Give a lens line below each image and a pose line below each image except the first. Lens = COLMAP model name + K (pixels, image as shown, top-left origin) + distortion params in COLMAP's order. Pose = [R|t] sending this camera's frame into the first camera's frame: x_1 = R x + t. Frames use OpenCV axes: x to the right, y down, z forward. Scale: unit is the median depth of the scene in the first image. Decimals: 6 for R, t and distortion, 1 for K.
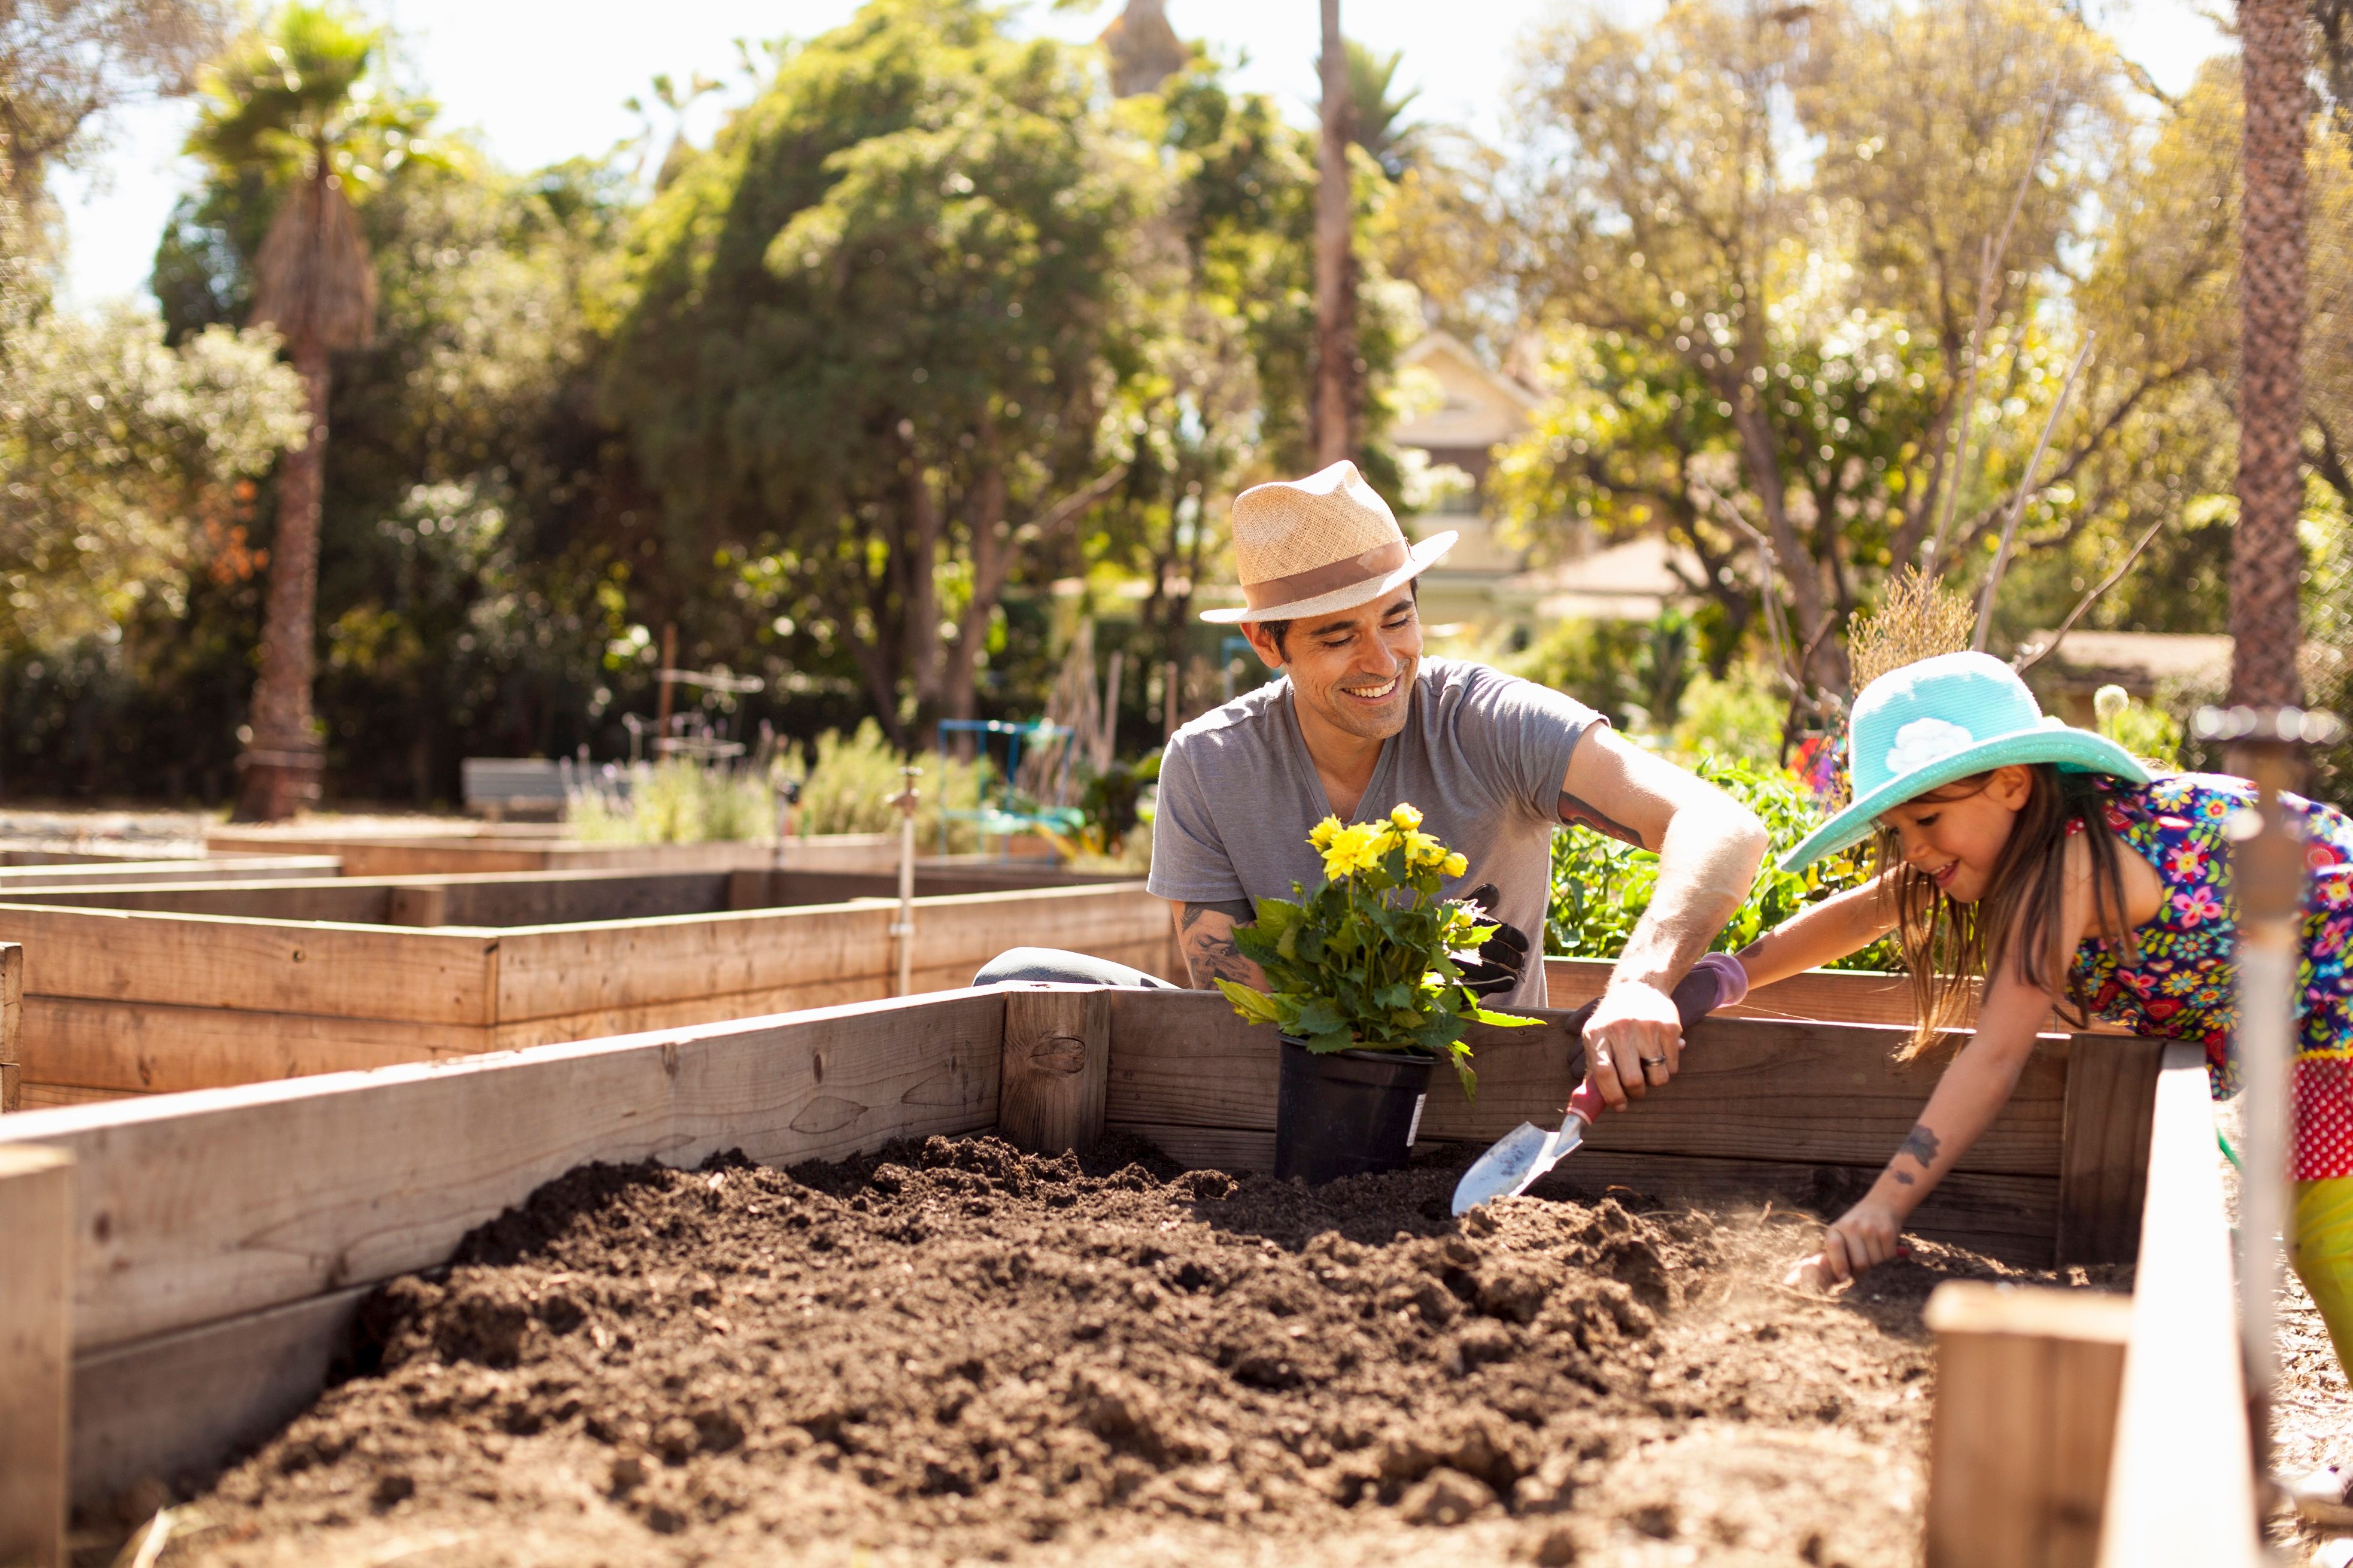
lens RADIAL K [[3255.6, 0, 1176.5], [0, 3255.6, 784.0], [0, 0, 1]] dist [-0.074798, -0.041700]
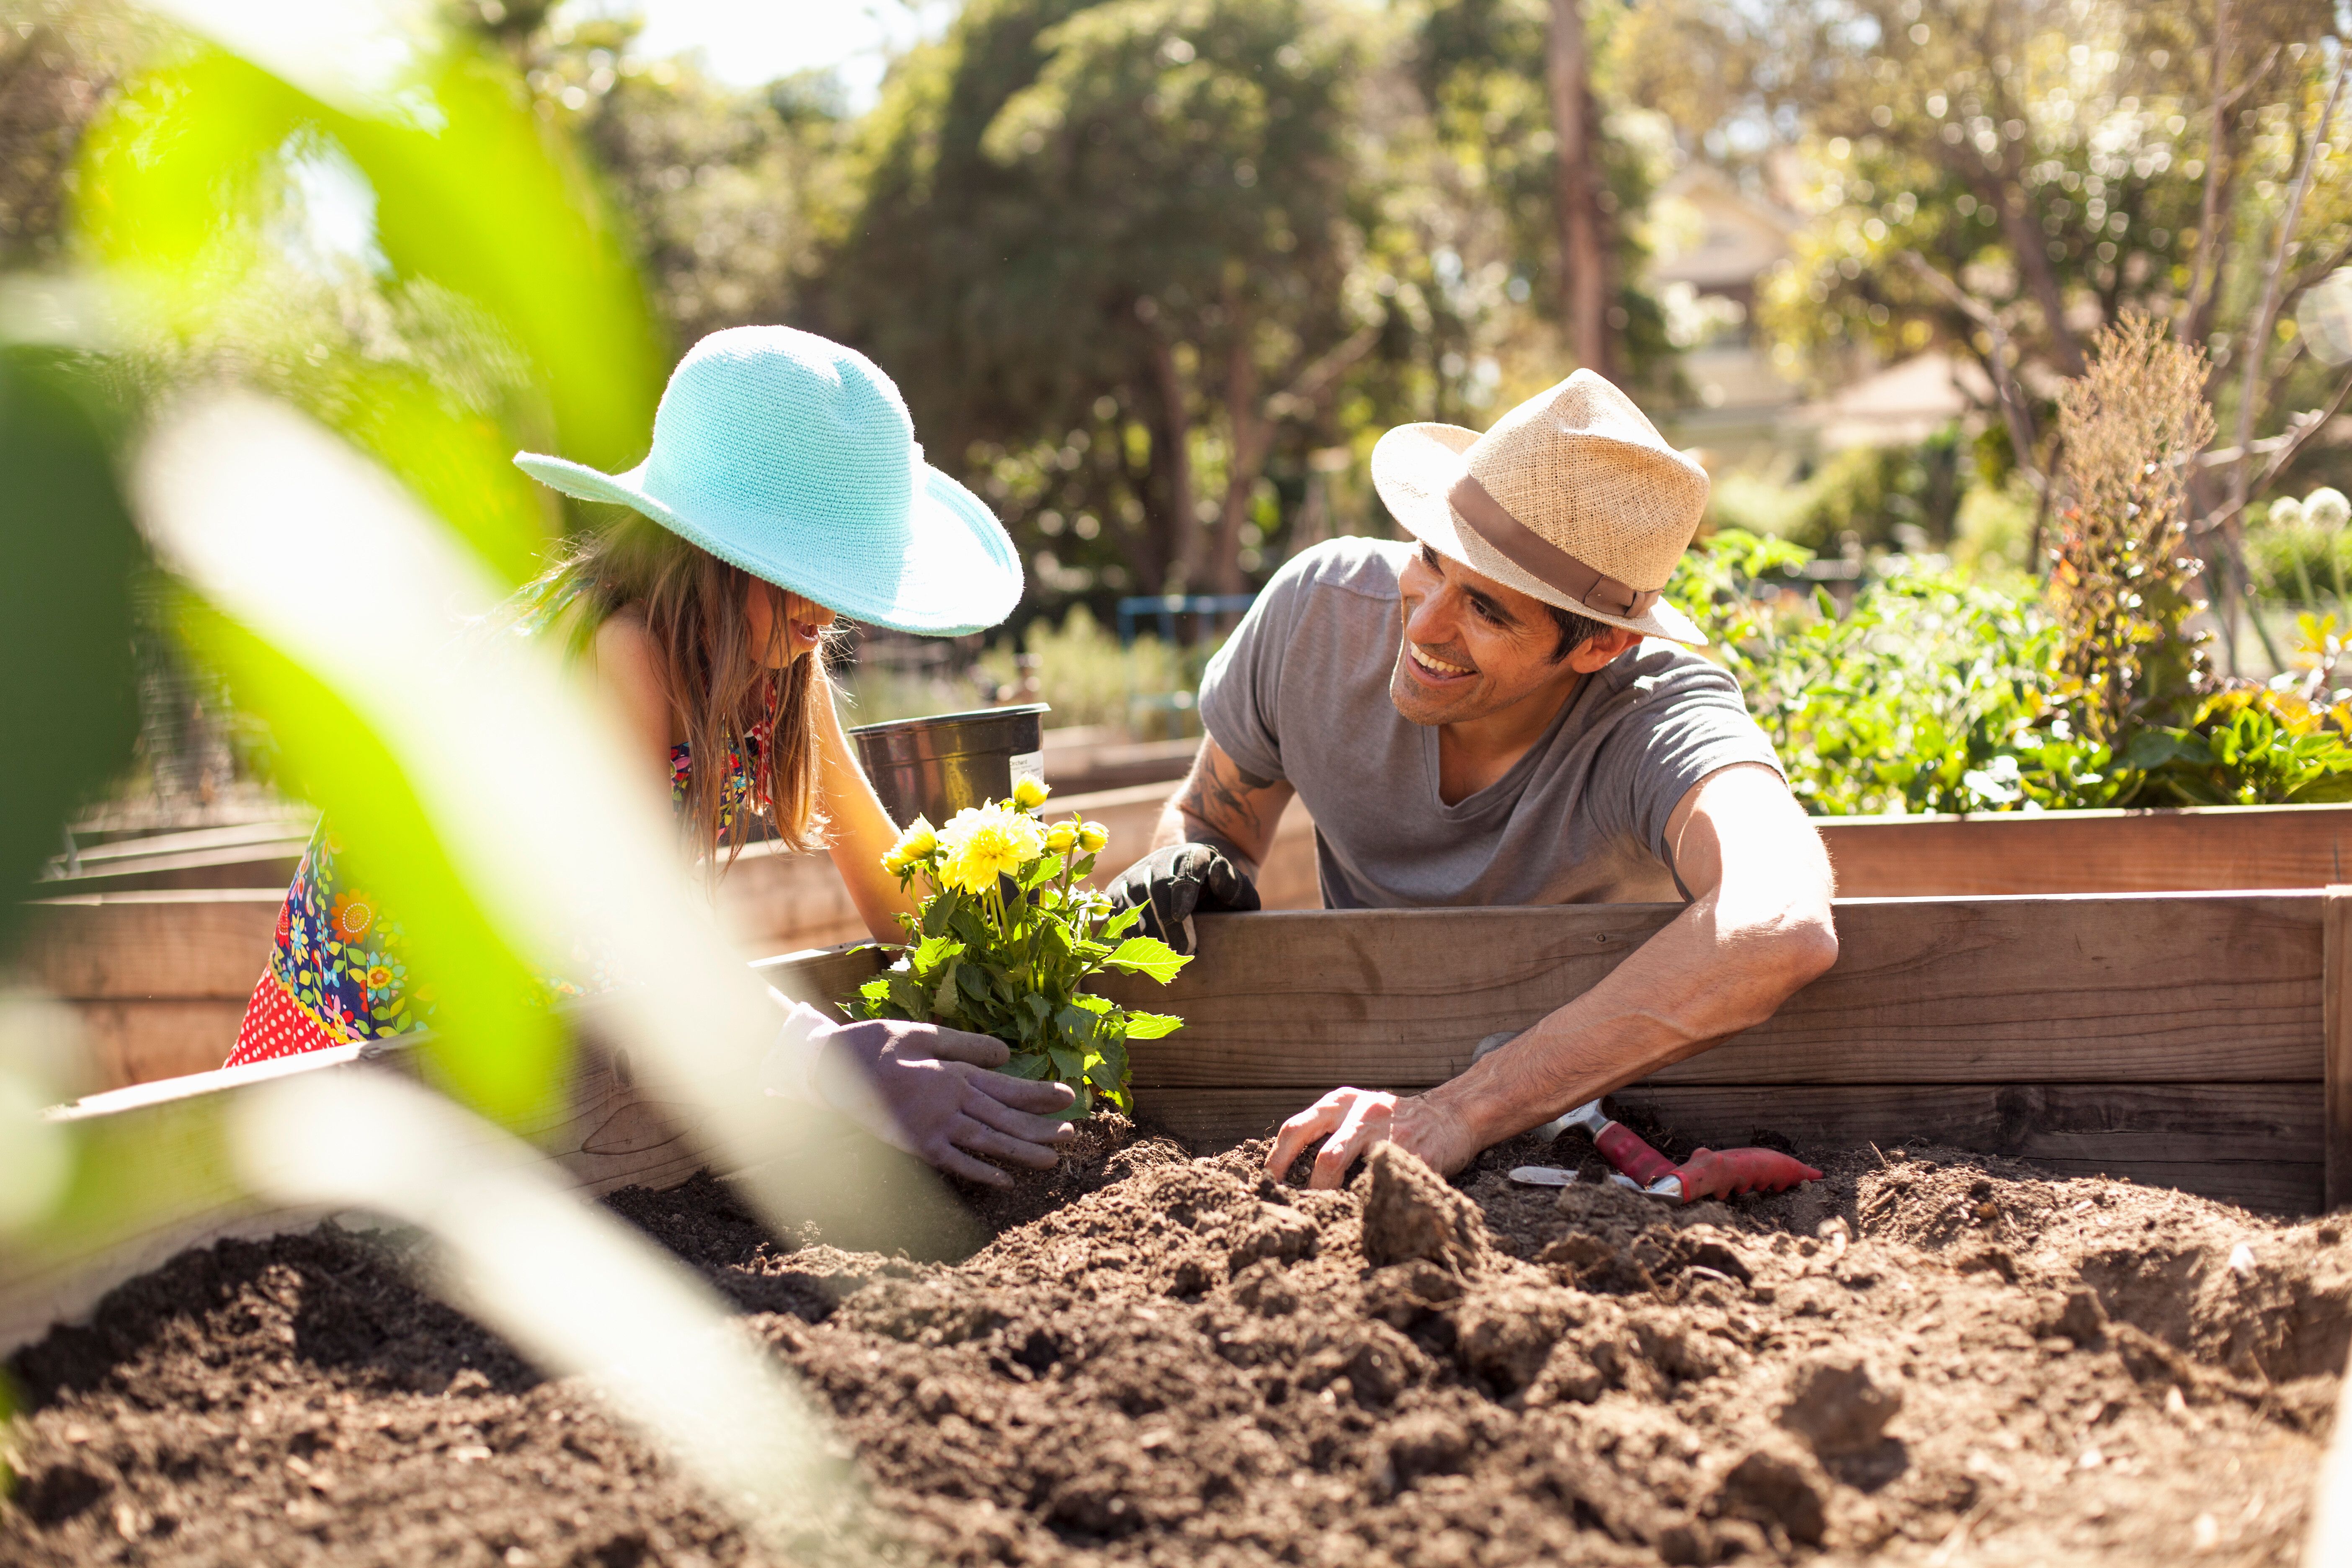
lens RADIAL K [[3310.1, 0, 1176.6], [0, 3310.1, 879.9], [0, 0, 1]] dist [-0.123172, 0.076513]
pose [[0.992915, -0.076880, -0.090602, 0.106325], [0.082689, 0.994632, 0.062203, 0.009040], [0.085333, -0.069254, 0.993943, 0.303214]]
